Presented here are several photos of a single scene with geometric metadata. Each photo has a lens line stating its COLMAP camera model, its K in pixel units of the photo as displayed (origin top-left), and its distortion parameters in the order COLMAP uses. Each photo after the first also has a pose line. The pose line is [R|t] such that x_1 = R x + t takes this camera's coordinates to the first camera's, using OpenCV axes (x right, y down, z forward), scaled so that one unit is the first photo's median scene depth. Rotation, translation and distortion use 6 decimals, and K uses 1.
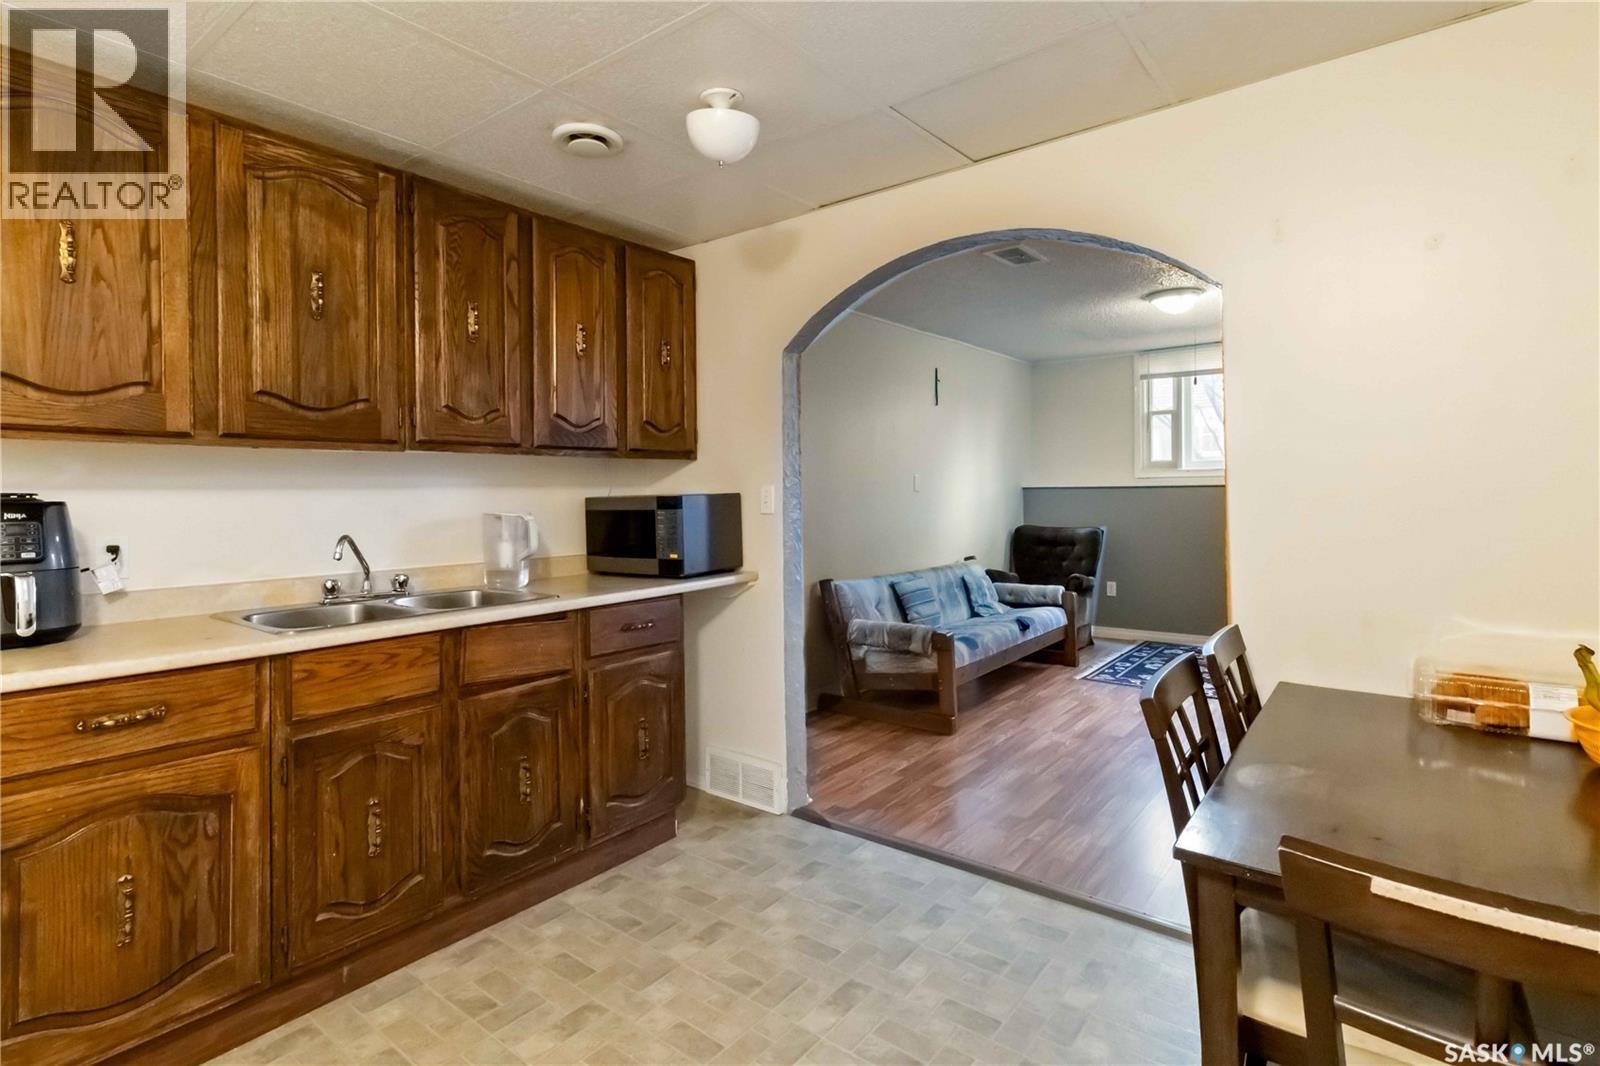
lens RADIAL K [[737.5, 0, 802.9], [0, 737.5, 496.8], [0, 0, 1]] dist [0.004264, -0.000530]
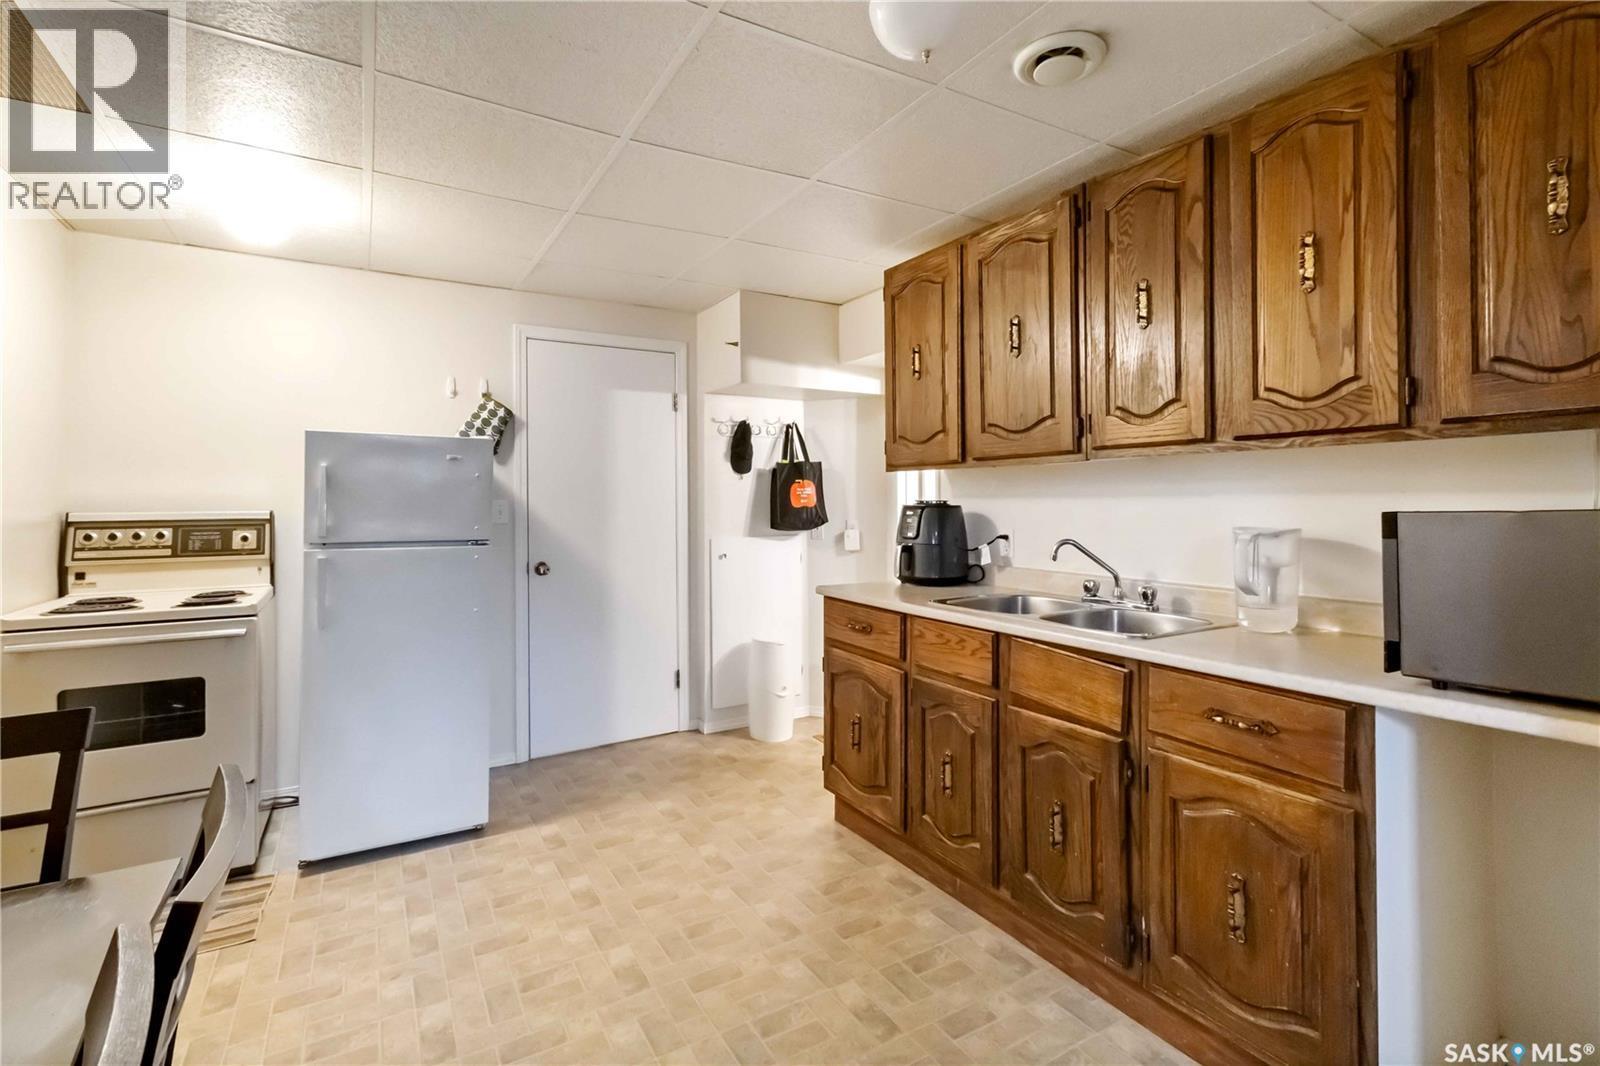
lens RADIAL K [[737.5, 0, 802.9], [0, 737.5, 496.8], [0, 0, 1]] dist [0.004264, -0.000530]
pose [[-0.334641, 0.006135, -0.942326, 0.558541], [0.000285, 0.999979, 0.006409, -0.019195], [0.942346, 0.001876, -0.334636, 1.008634]]
